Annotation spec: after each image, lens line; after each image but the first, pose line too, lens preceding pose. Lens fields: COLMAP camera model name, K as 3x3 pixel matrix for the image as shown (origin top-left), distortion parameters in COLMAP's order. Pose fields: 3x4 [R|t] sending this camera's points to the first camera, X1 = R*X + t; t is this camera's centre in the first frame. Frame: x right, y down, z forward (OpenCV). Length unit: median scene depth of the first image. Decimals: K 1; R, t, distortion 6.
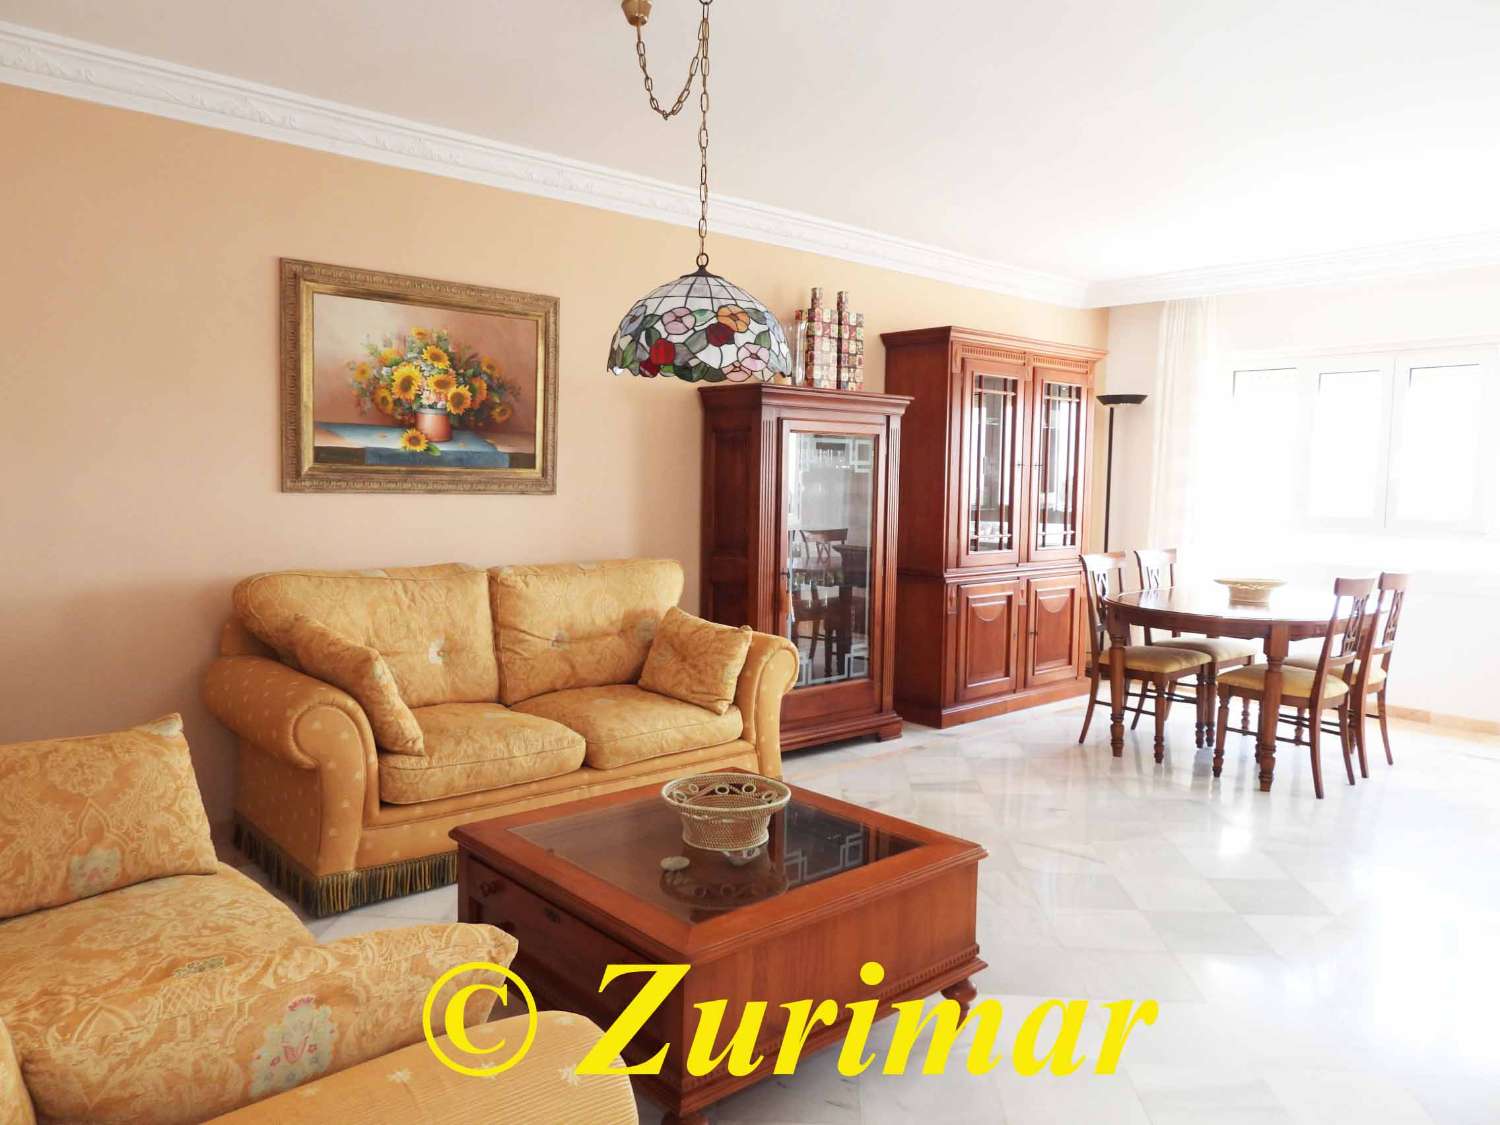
lens RADIAL K [[1078.9, 0, 750.9], [0, 1078.9, 559.3], [0, 0, 1]] dist [-0.015933, 0.005903]
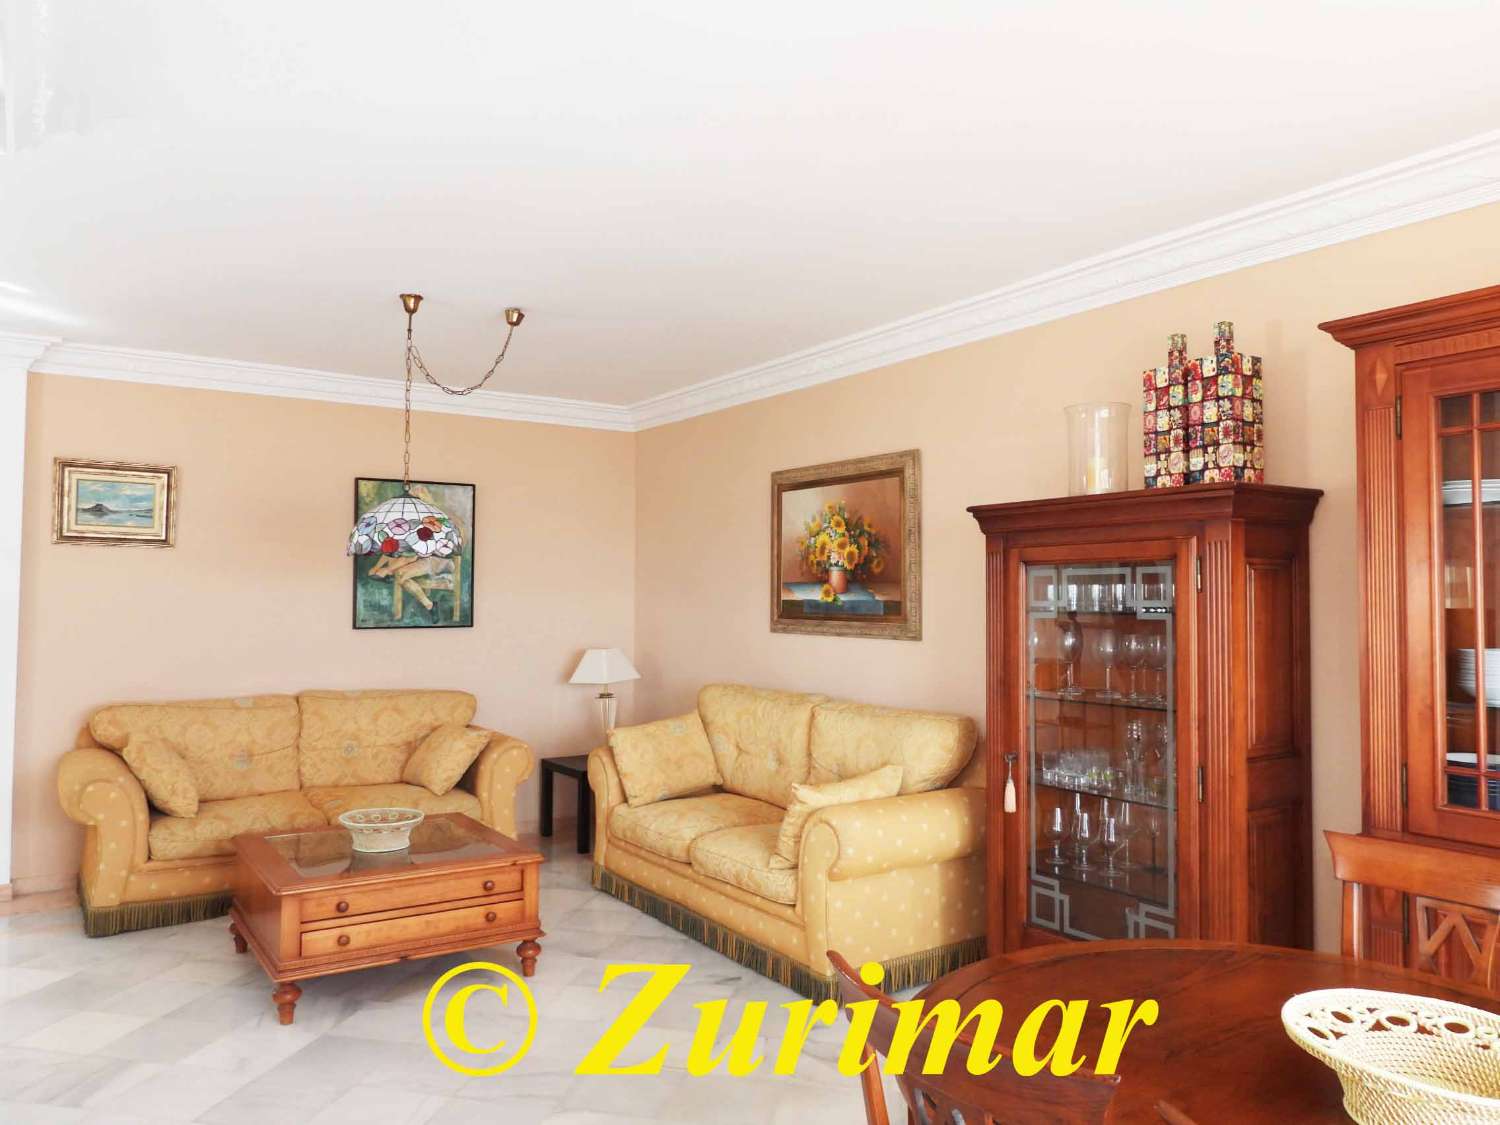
lens RADIAL K [[1078.9, 0, 750.9], [0, 1078.9, 559.3], [0, 0, 1]] dist [-0.015933, 0.005903]
pose [[-0.137976, -0.057314, -0.988776, 0.915143], [-0.086883, 0.995176, -0.045561, -0.082931], [0.986617, 0.079622, -0.142290, 1.066575]]
